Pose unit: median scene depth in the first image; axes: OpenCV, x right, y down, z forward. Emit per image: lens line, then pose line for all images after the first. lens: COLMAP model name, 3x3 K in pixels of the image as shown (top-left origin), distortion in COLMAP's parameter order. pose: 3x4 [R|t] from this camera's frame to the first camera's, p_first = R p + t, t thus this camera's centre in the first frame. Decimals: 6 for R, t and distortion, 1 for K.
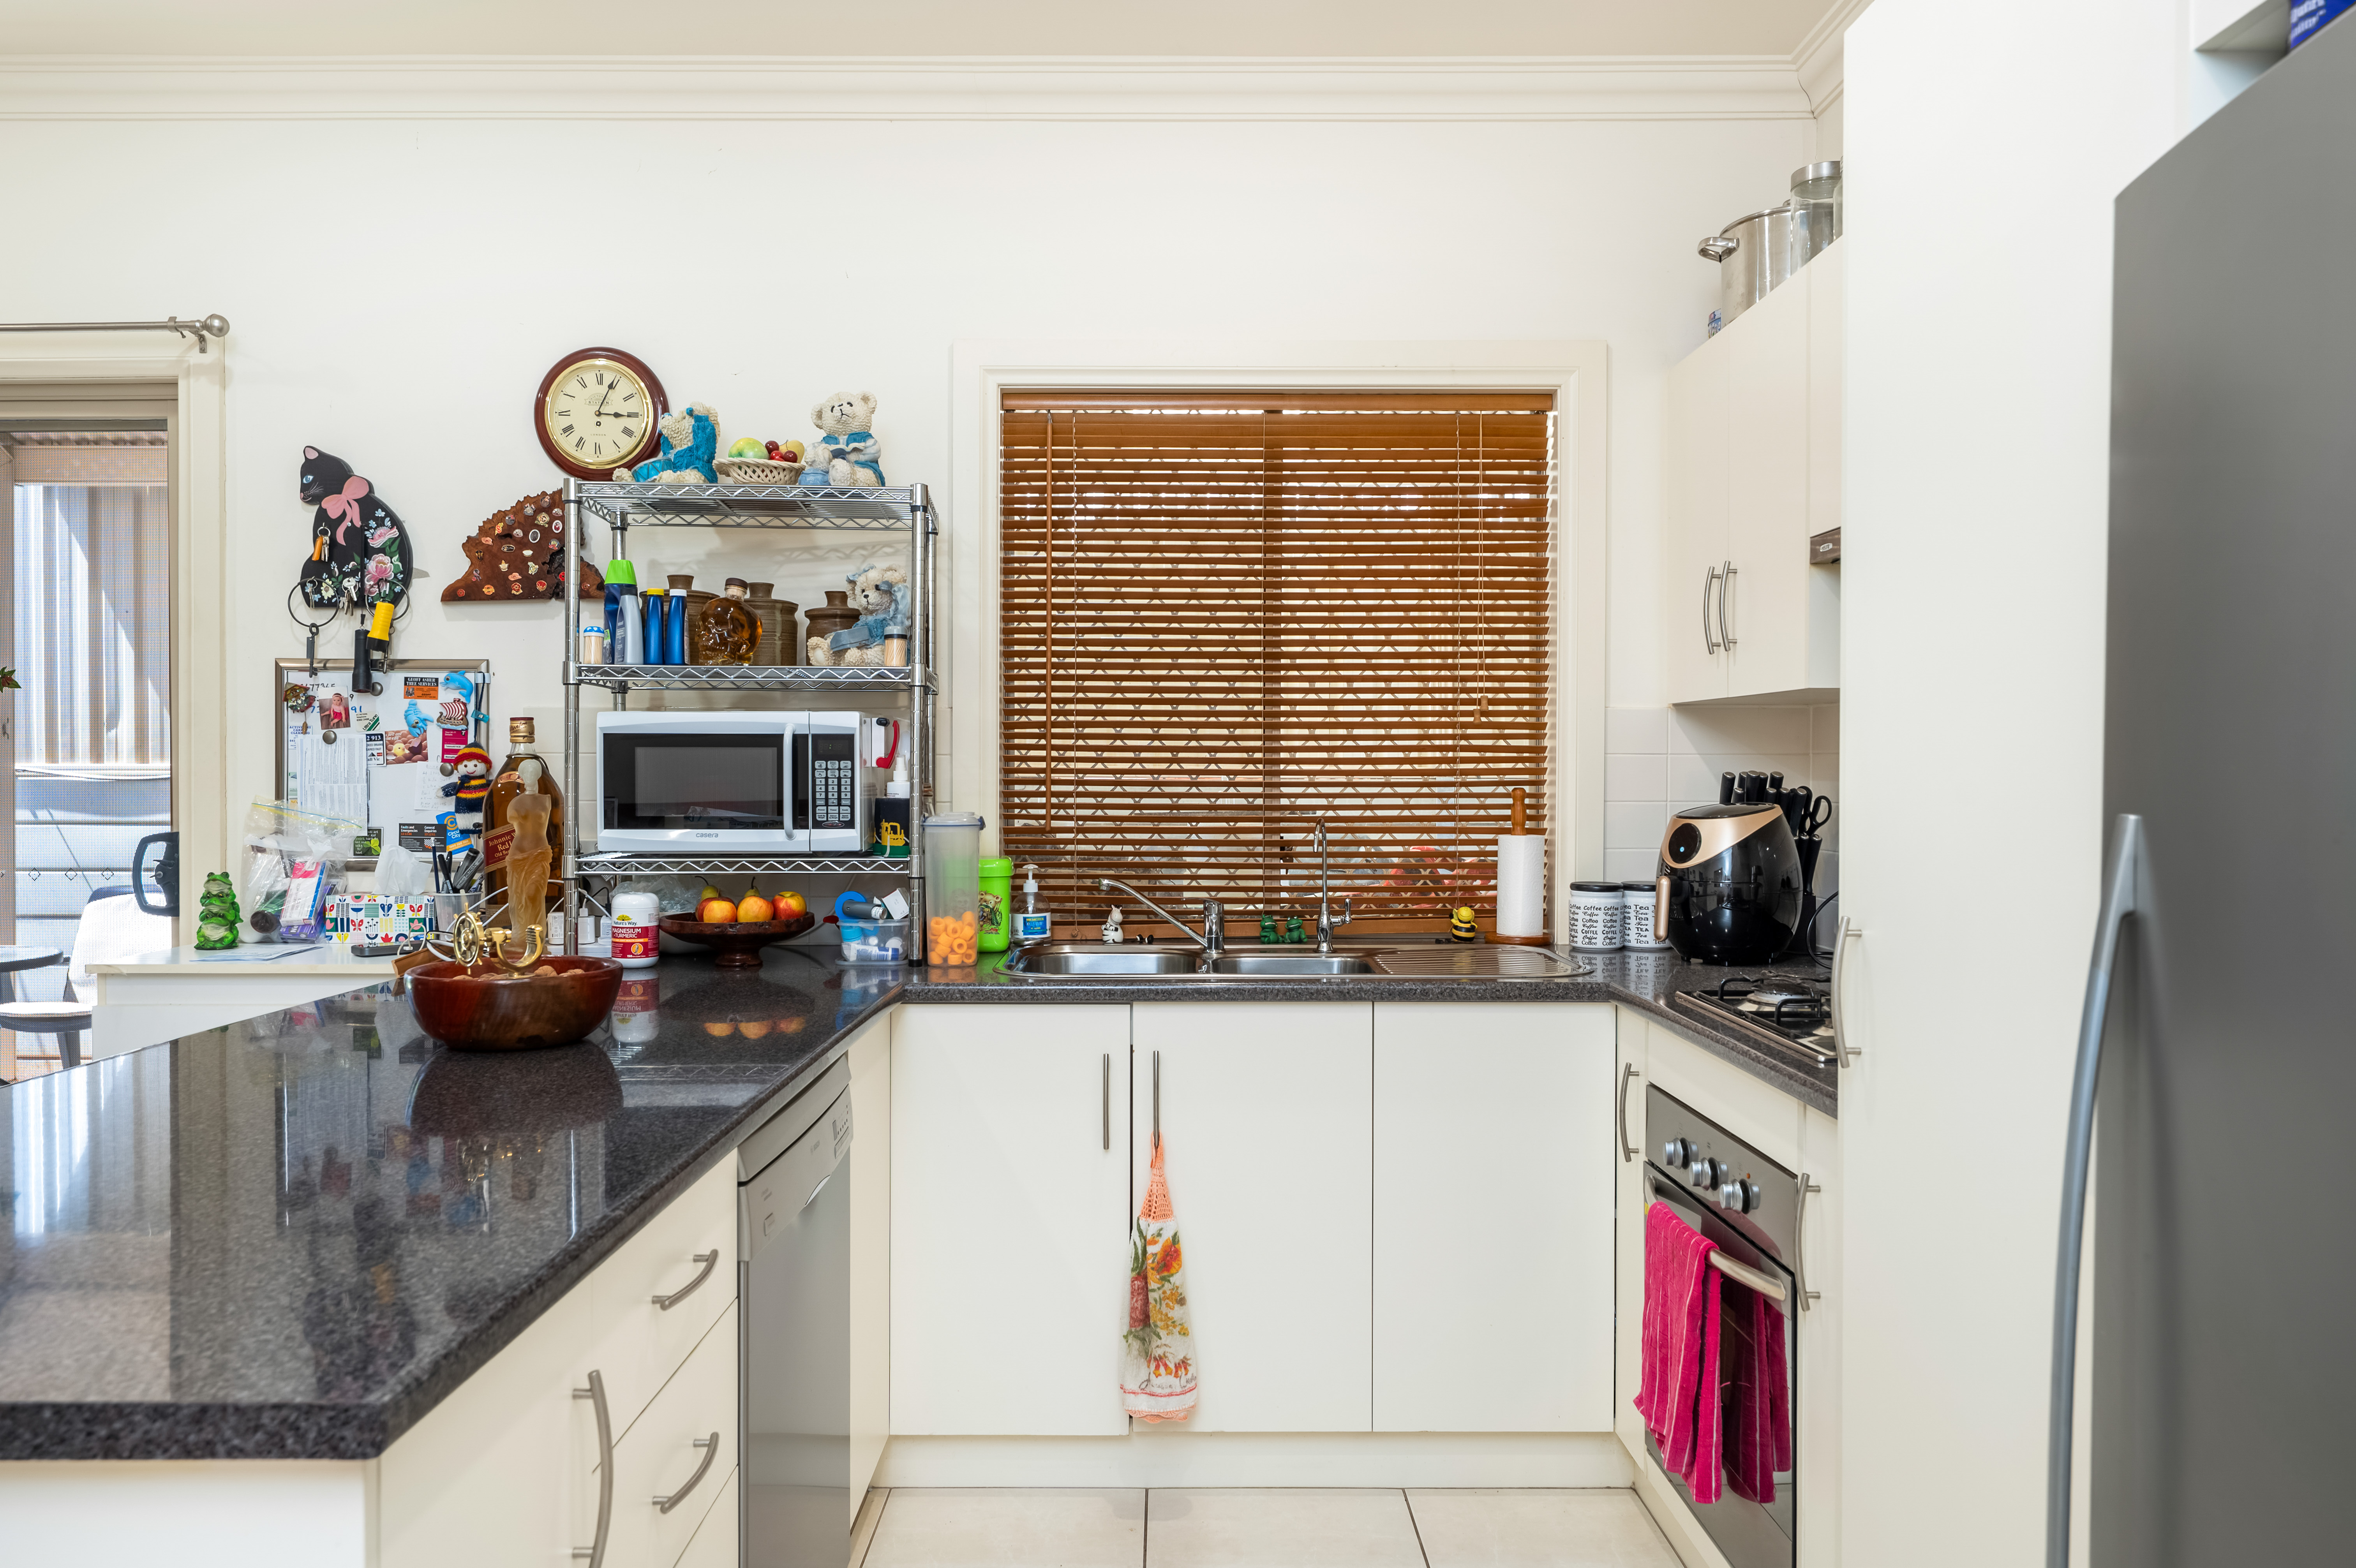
lens RADIAL K [[1584.1, 0, 1176.9], [0, 1584.1, 777.0], [0, 0, 1]] dist [-0.001735, -0.001119]
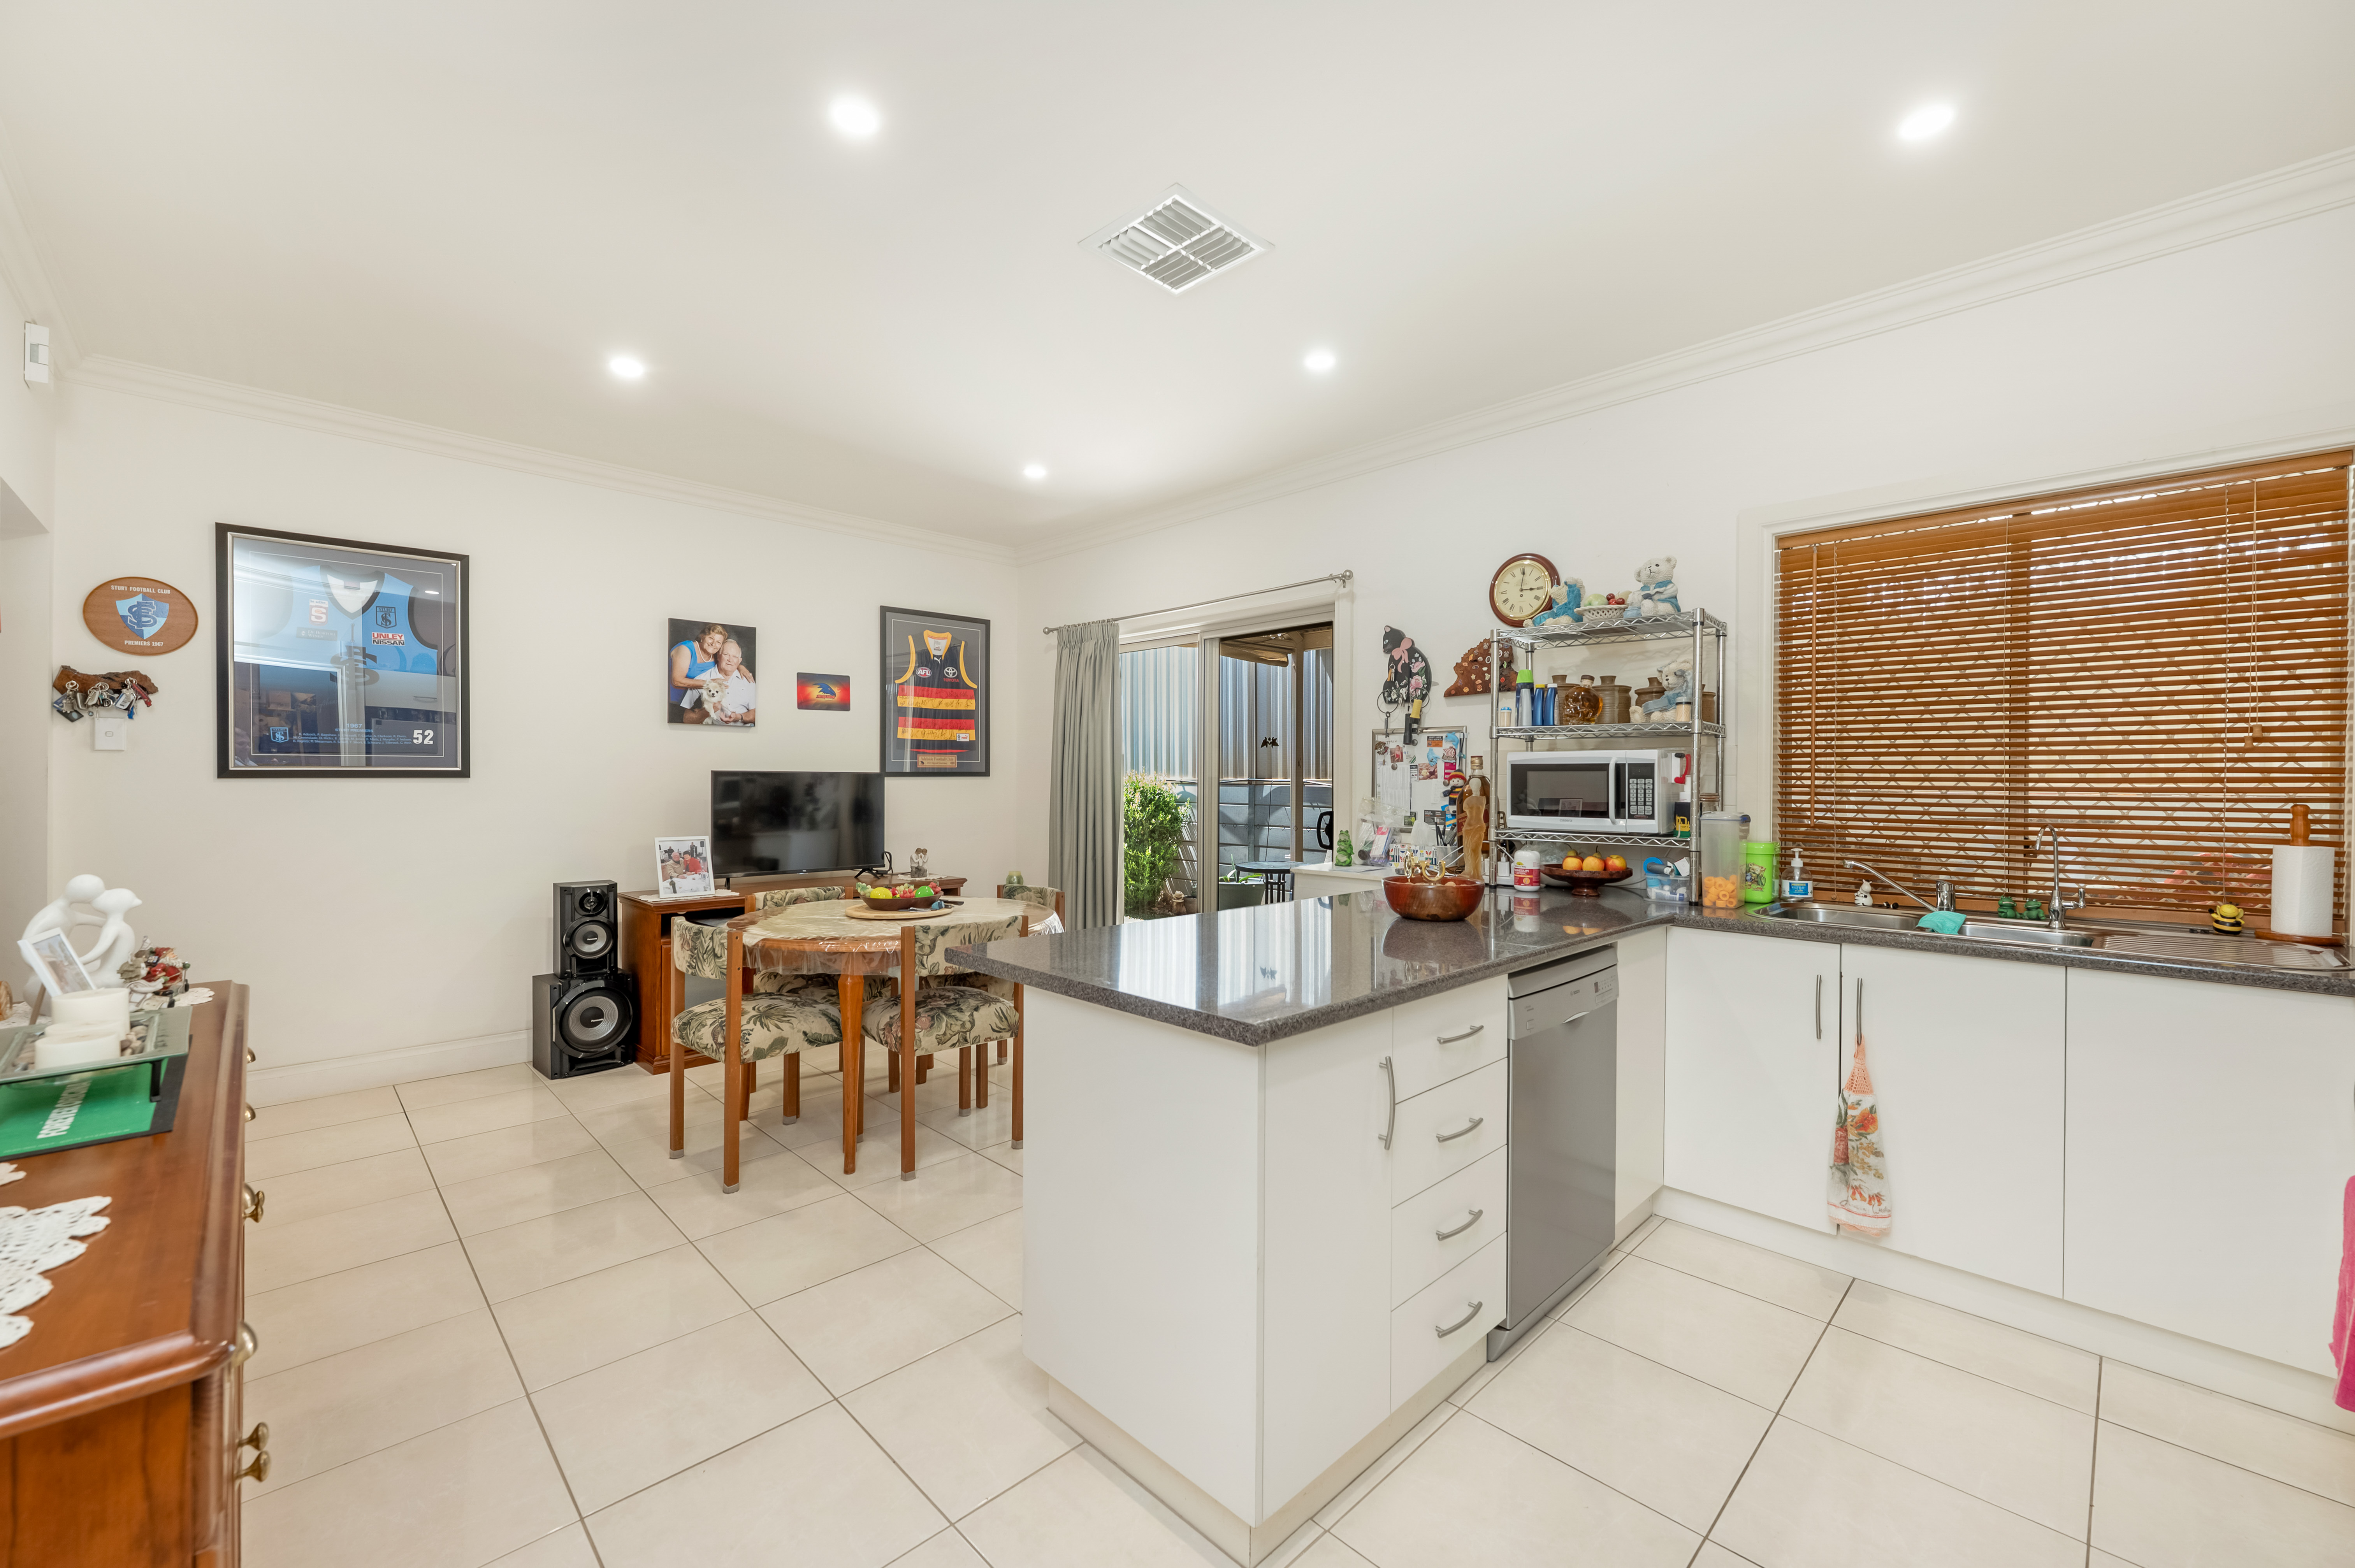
lens RADIAL K [[938.6, 0, 1177.5], [0, 938.6, 784.0], [0, 0, 1]] dist [-0.000041, -0.000186]
pose [[0.697525, 0.006605, -0.716530, 0.142991], [-0.009634, 0.999954, -0.000160, 0.000234], [0.716496, 0.007014, 0.697556, -0.047786]]
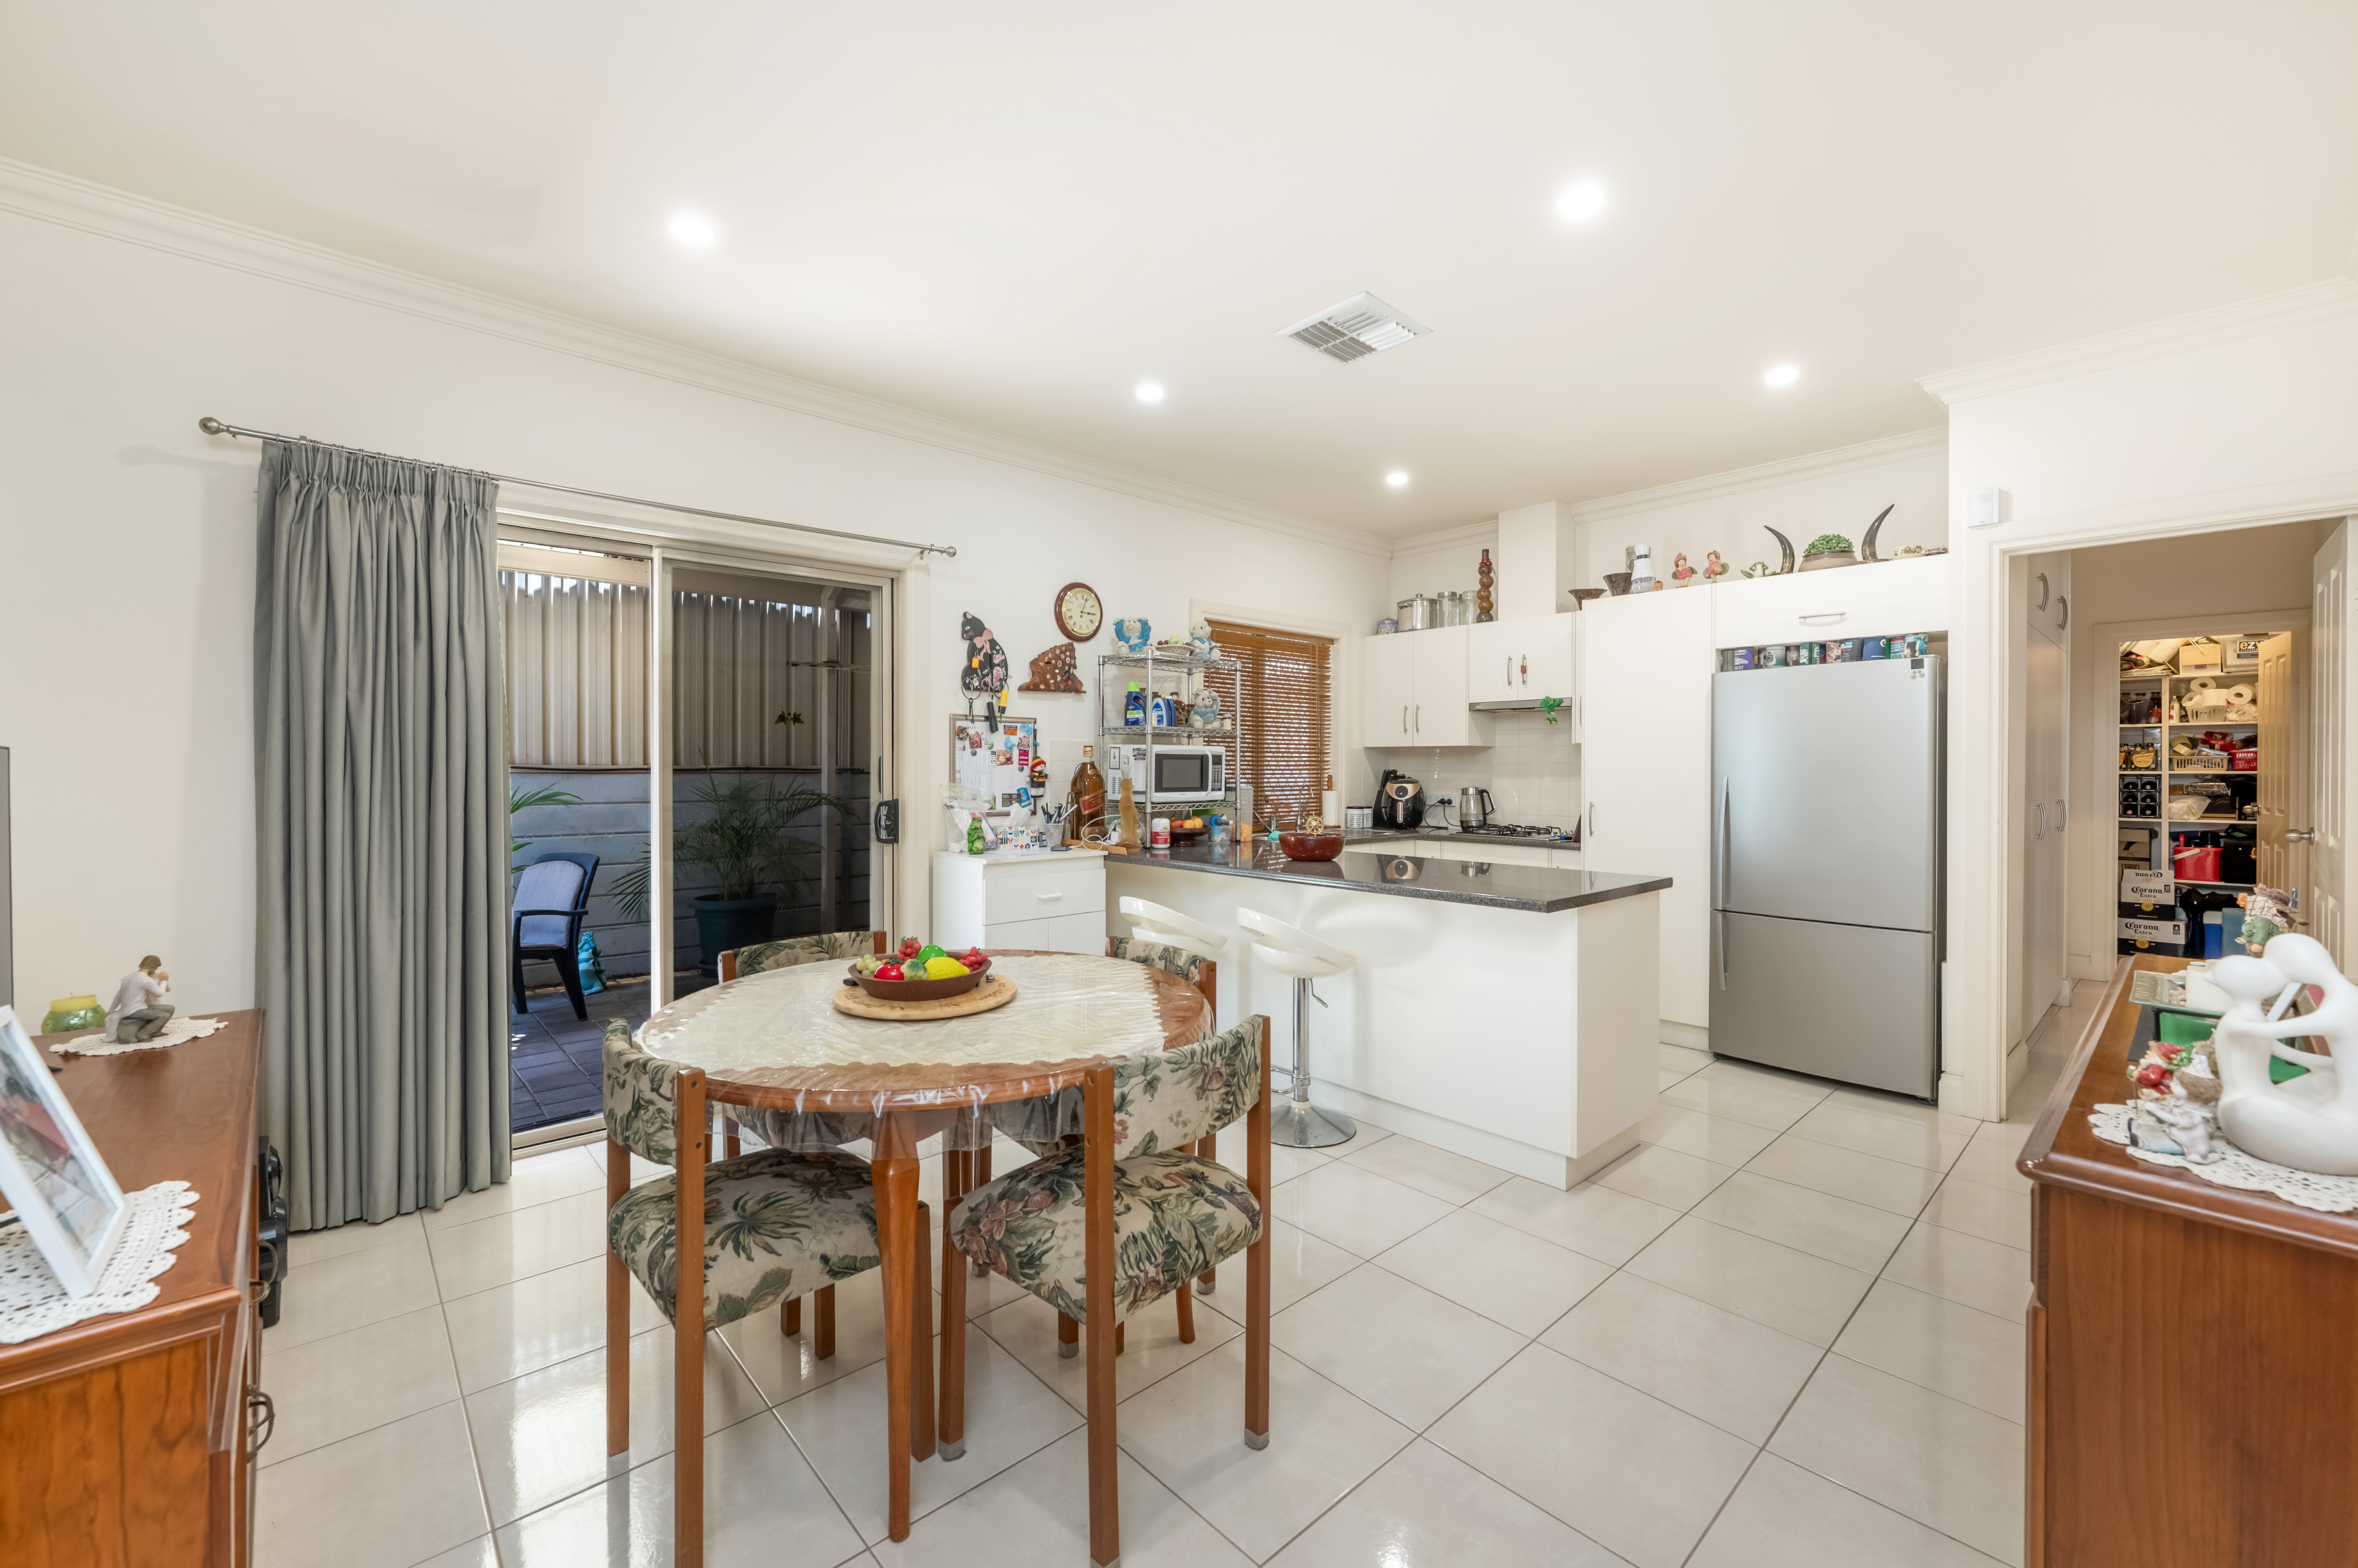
lens RADIAL K [[946.6, 0, 1176.9], [0, 946.6, 761.1], [0, 0, 1]] dist [0.000503, 0.000009]
pose [[0.743575, 0.005136, 0.668633, -1.206969], [0.001557, 0.999954, -0.009413, -0.002106], [-0.668651, 0.008040, 0.743533, -0.106273]]
